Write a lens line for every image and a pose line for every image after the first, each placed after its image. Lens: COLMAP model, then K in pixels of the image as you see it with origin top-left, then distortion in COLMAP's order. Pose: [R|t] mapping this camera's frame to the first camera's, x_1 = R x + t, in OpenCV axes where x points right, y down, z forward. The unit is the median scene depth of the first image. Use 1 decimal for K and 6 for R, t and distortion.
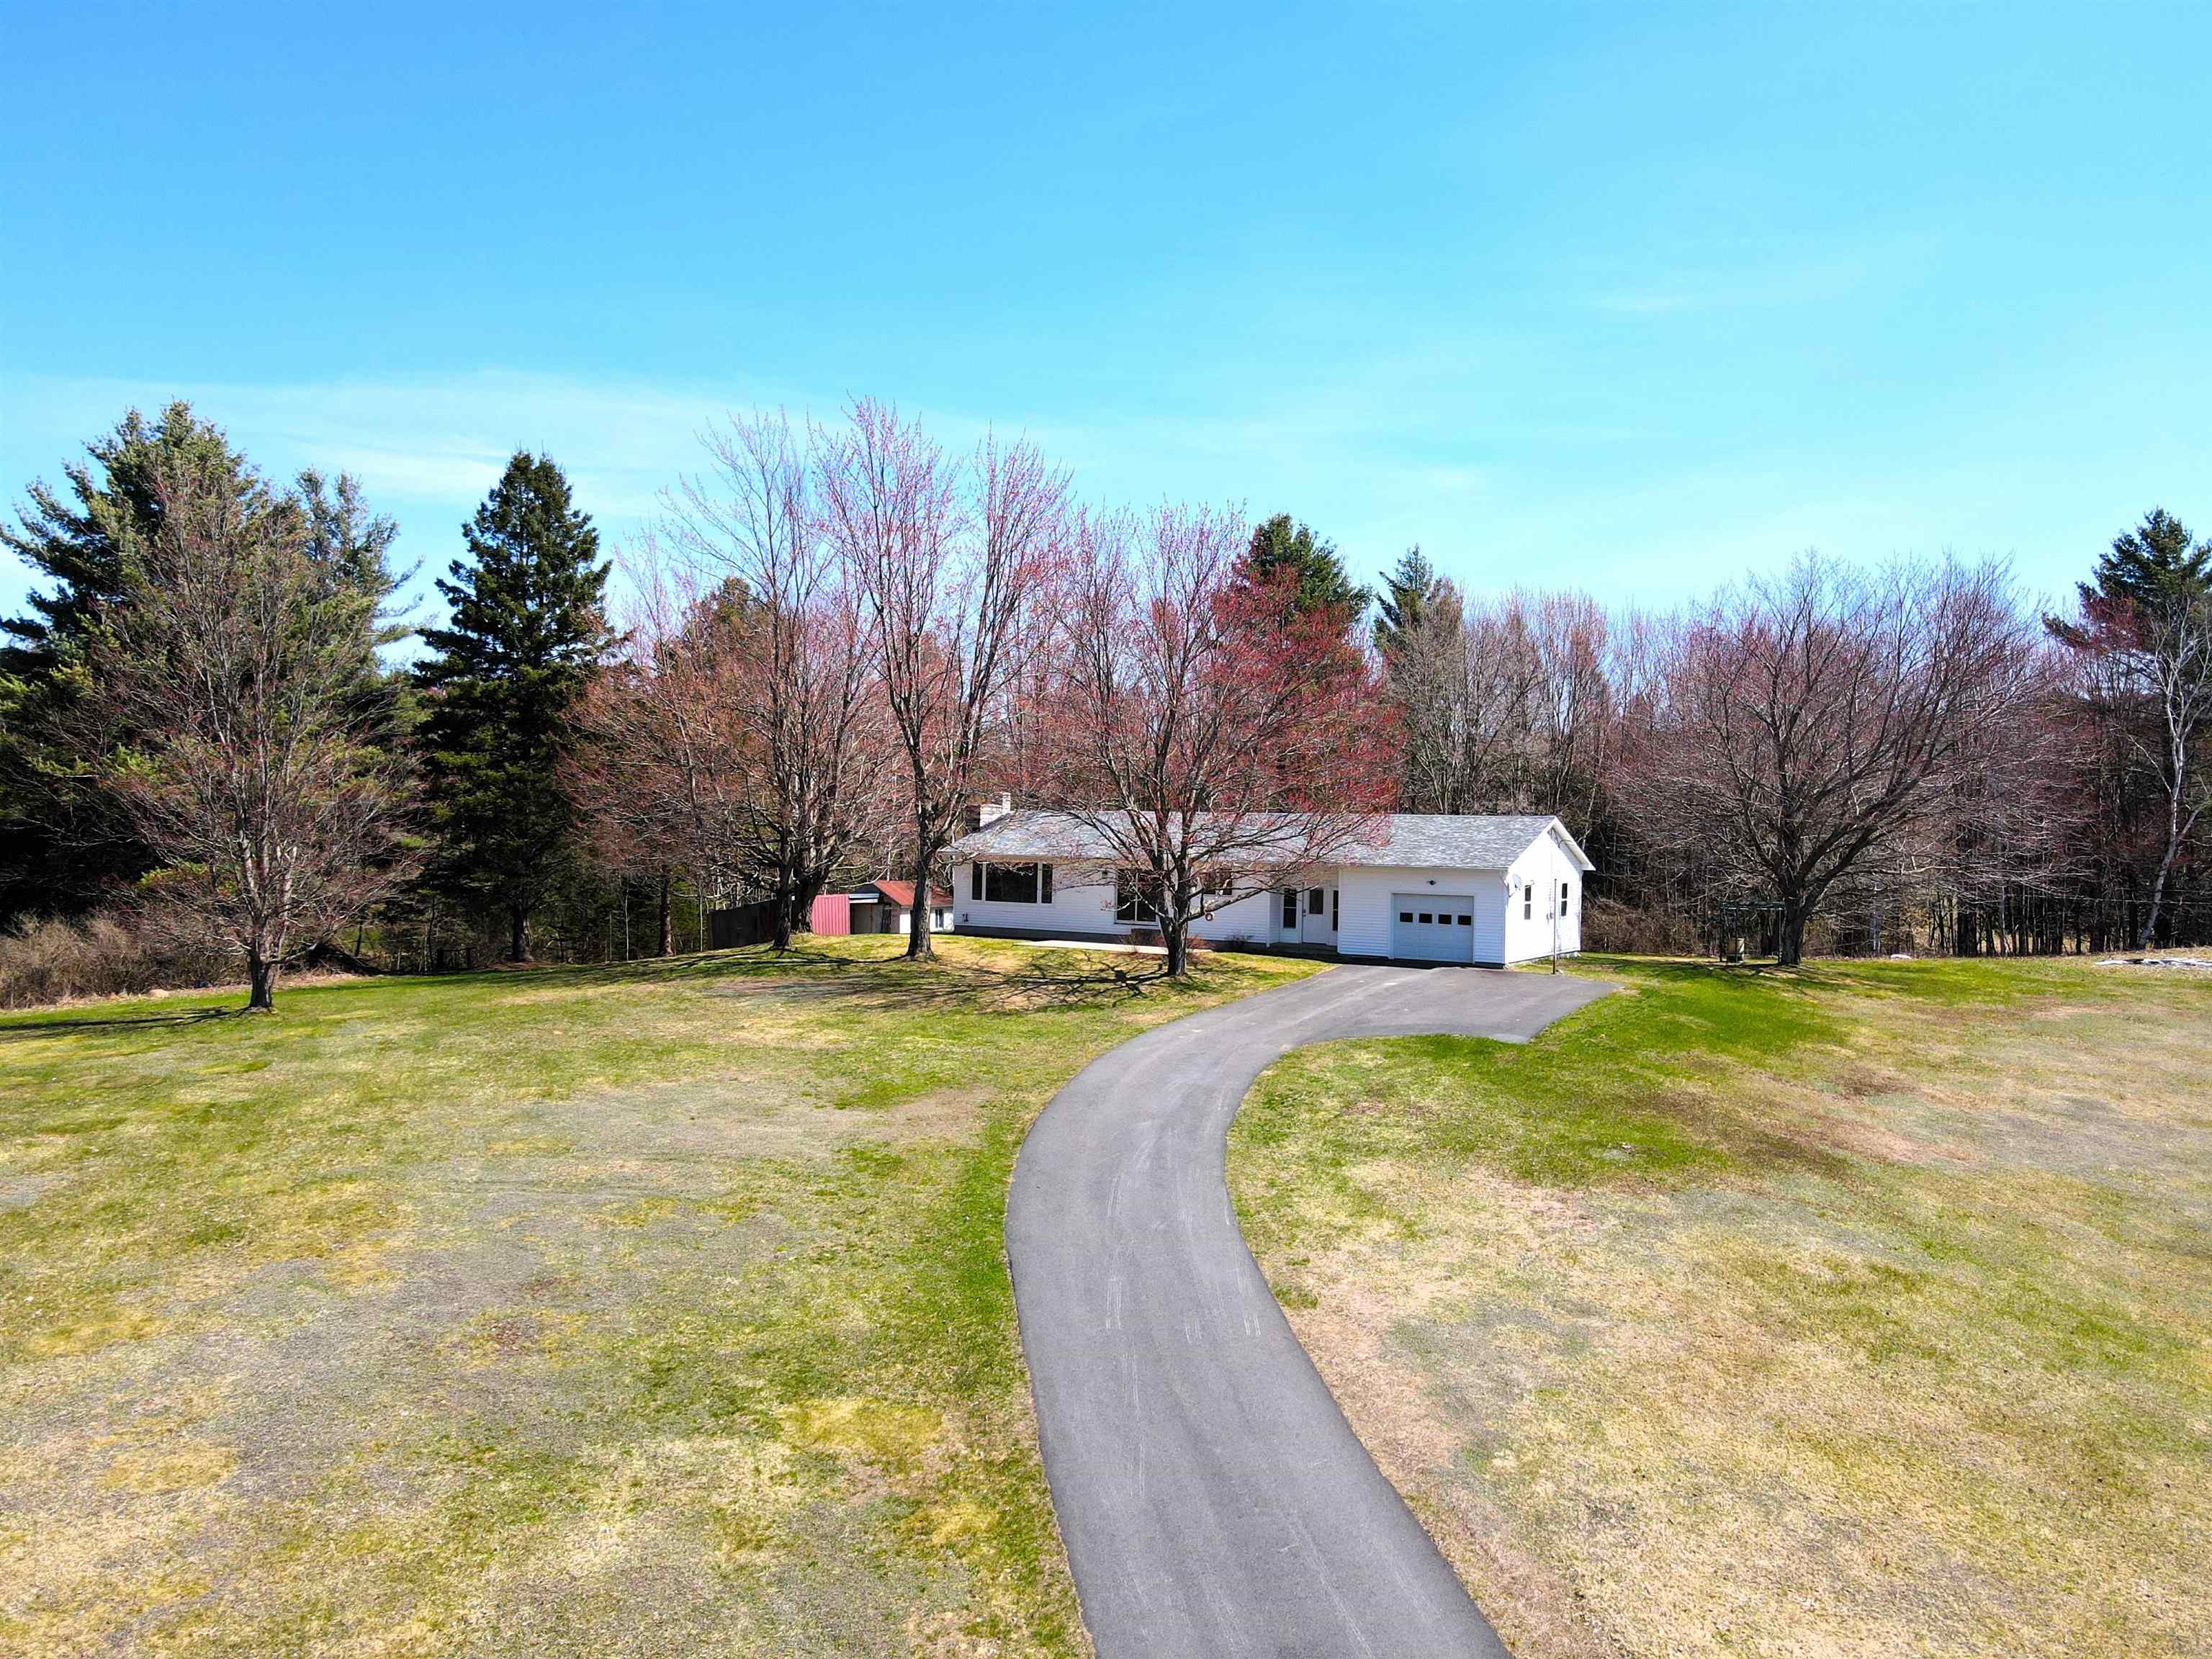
lens RADIAL K [[1603.2, 0, 1106.0], [0, 1603.2, 829.5], [0, 0, 1]] dist [0.026474, 0.006166]
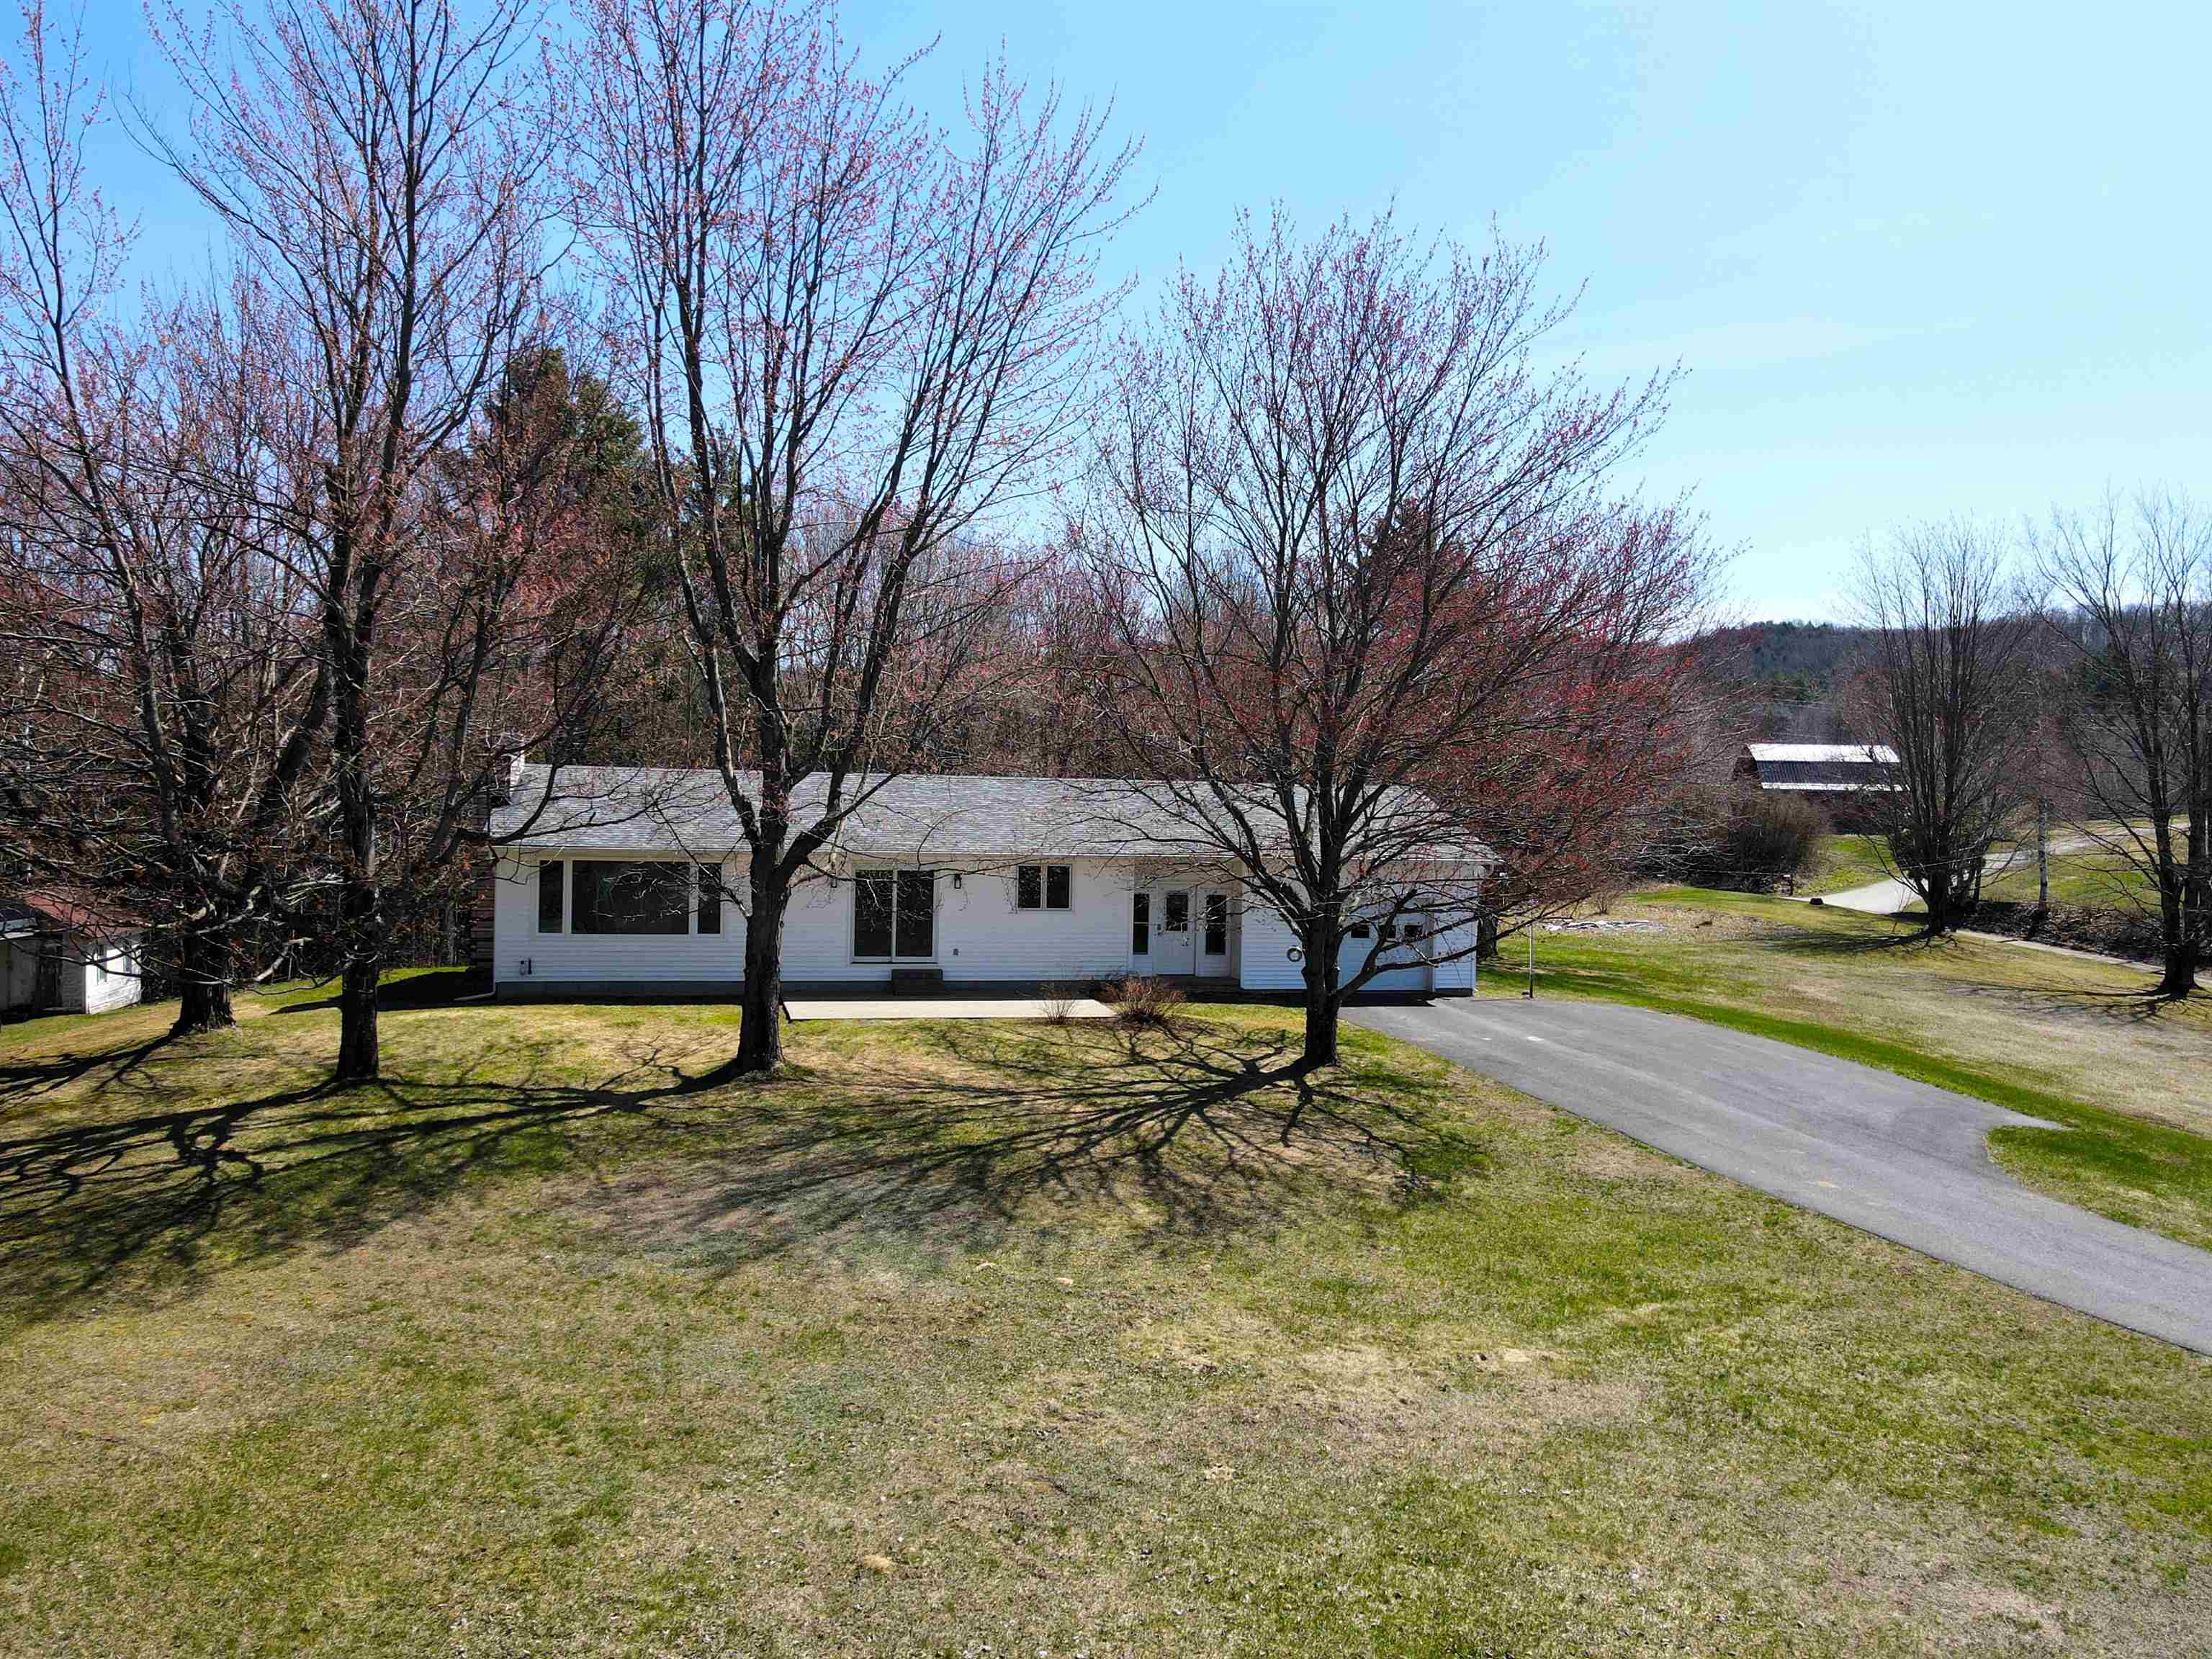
lens RADIAL K [[1603.2, 0, 1106.0], [0, 1603.2, 829.5], [0, 0, 1]] dist [0.026474, 0.006166]
pose [[0.724580, -0.015479, 0.689017, -0.314135], [-0.007190, 0.999524, 0.030015, -0.008502], [-0.689153, -0.026703, 0.724124, 0.472406]]
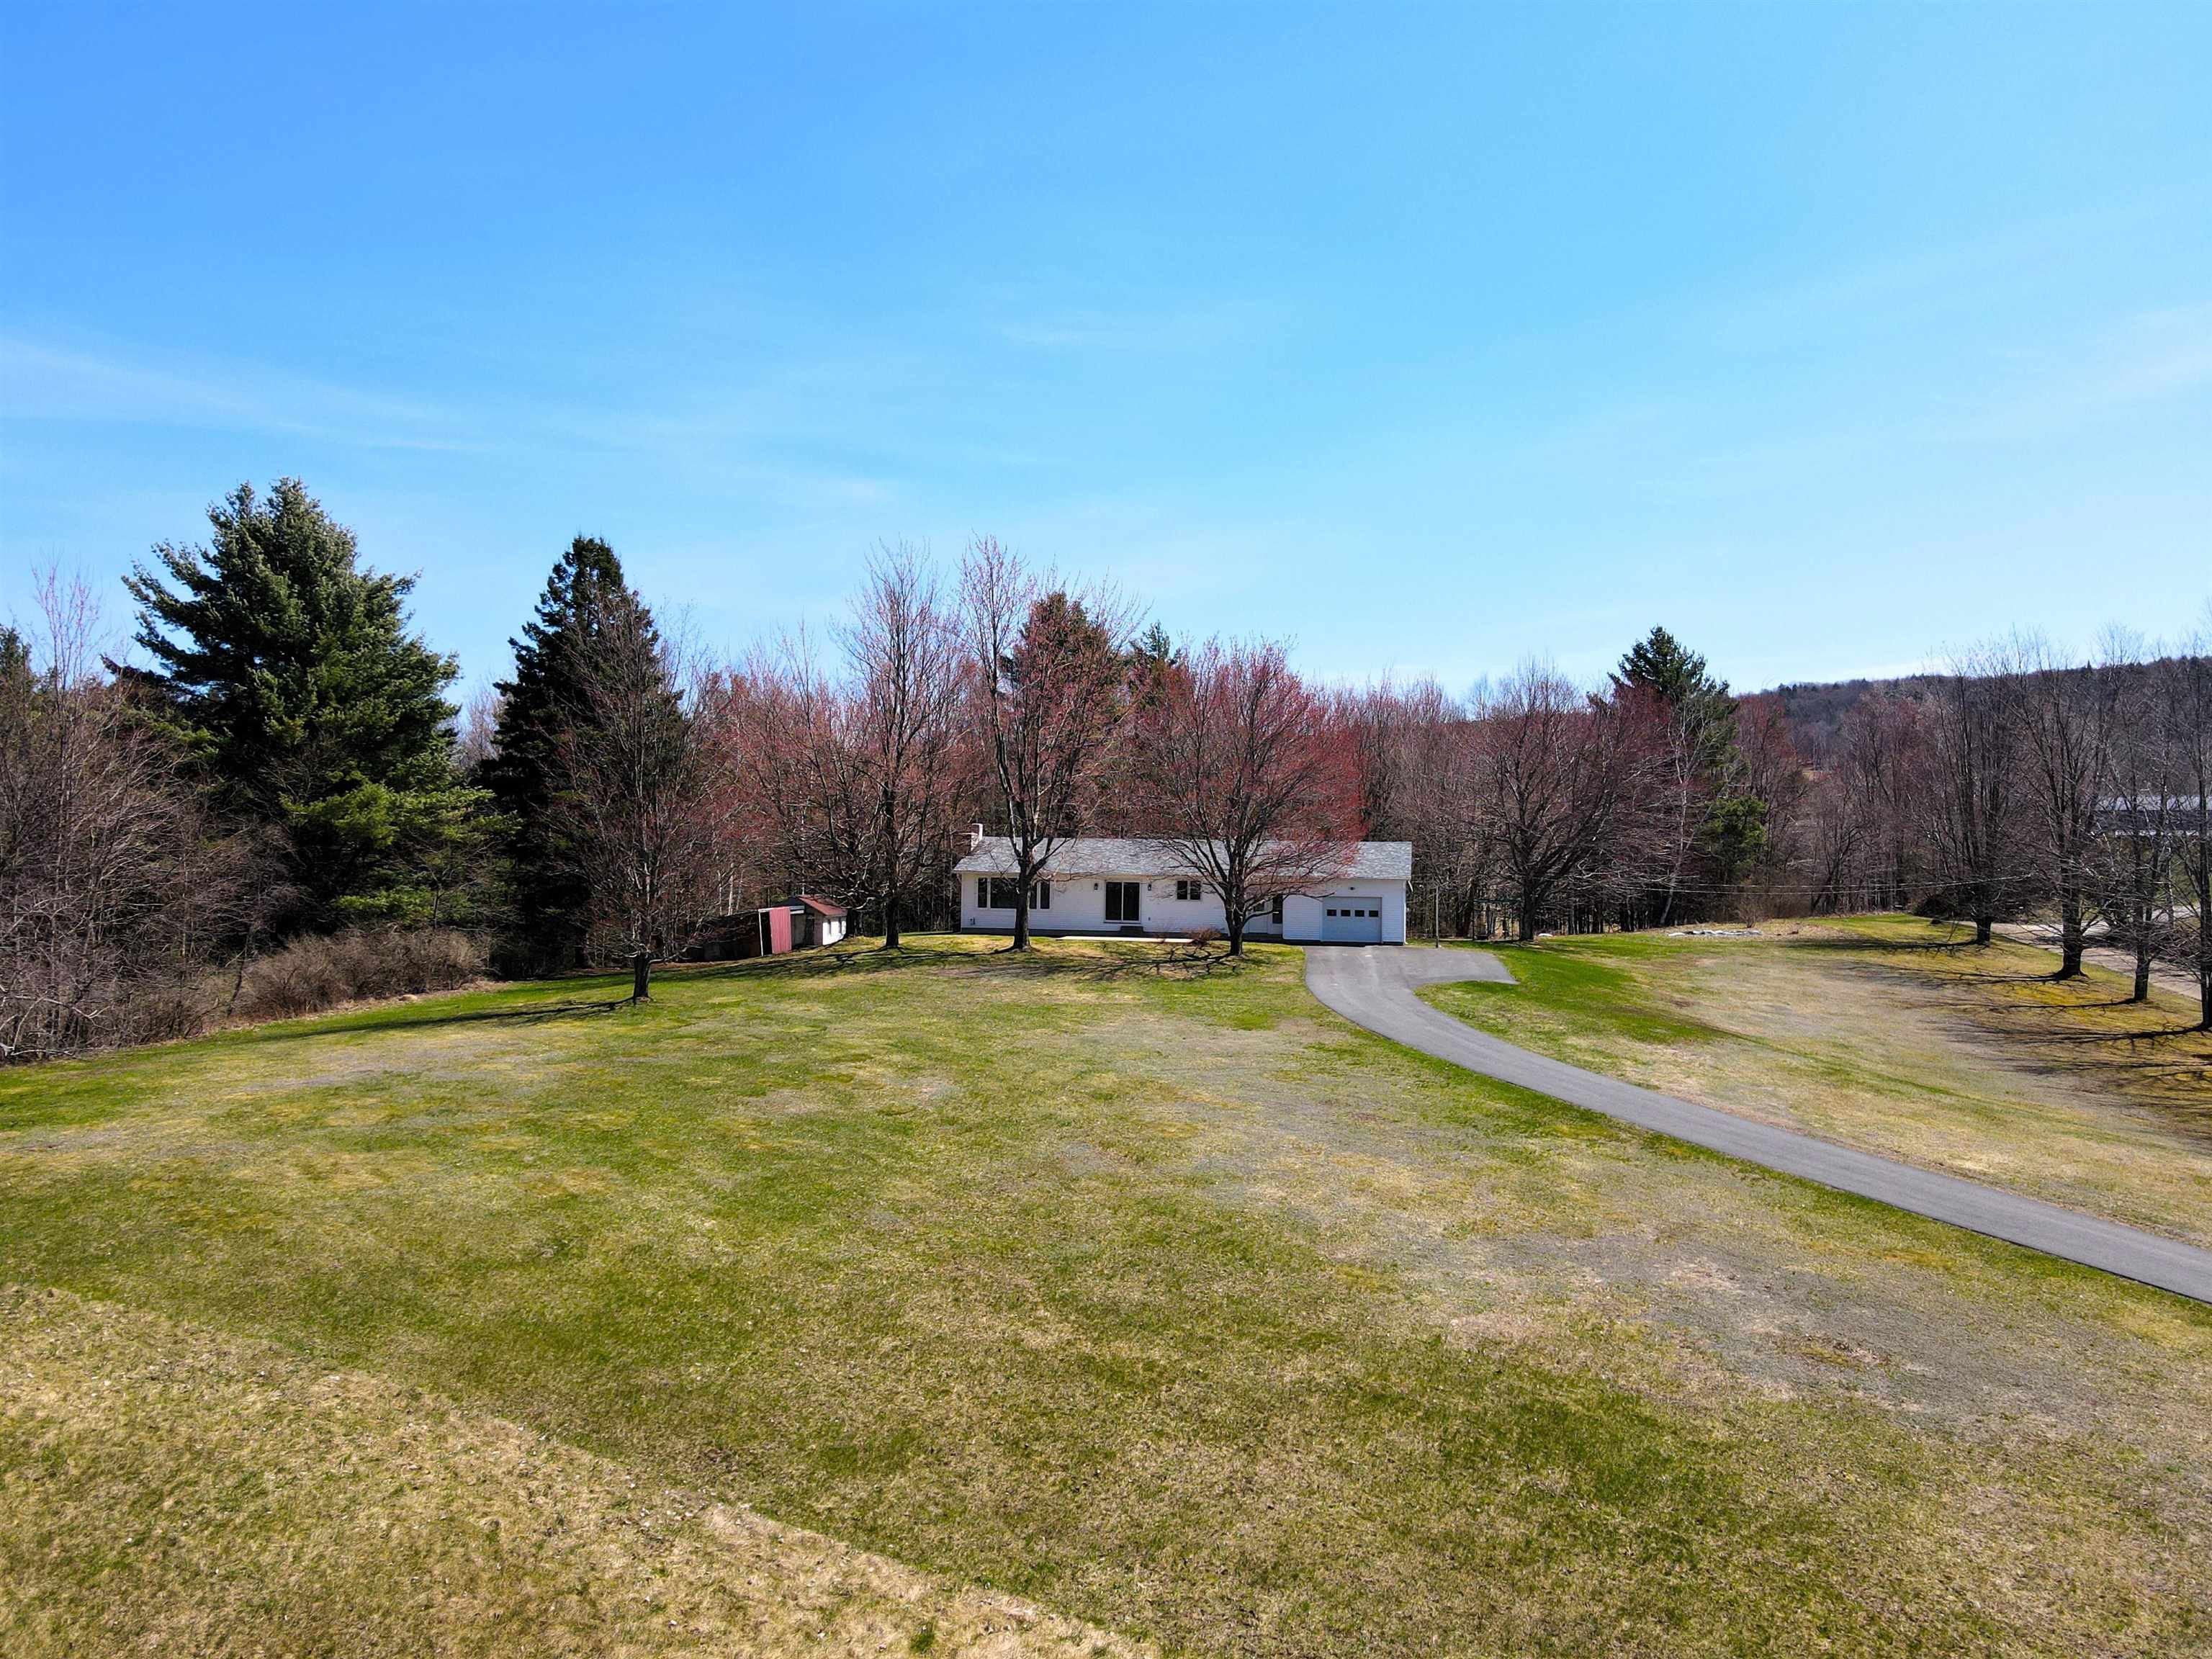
lens RADIAL K [[1603.2, 0, 1106.0], [0, 1603.2, 829.5], [0, 0, 1]] dist [0.026474, 0.006166]
pose [[0.937605, -0.001816, 0.347697, -0.431235], [0.004026, 0.999976, -0.005632, -0.011127], [-0.347679, 0.006680, 0.937590, -0.244925]]
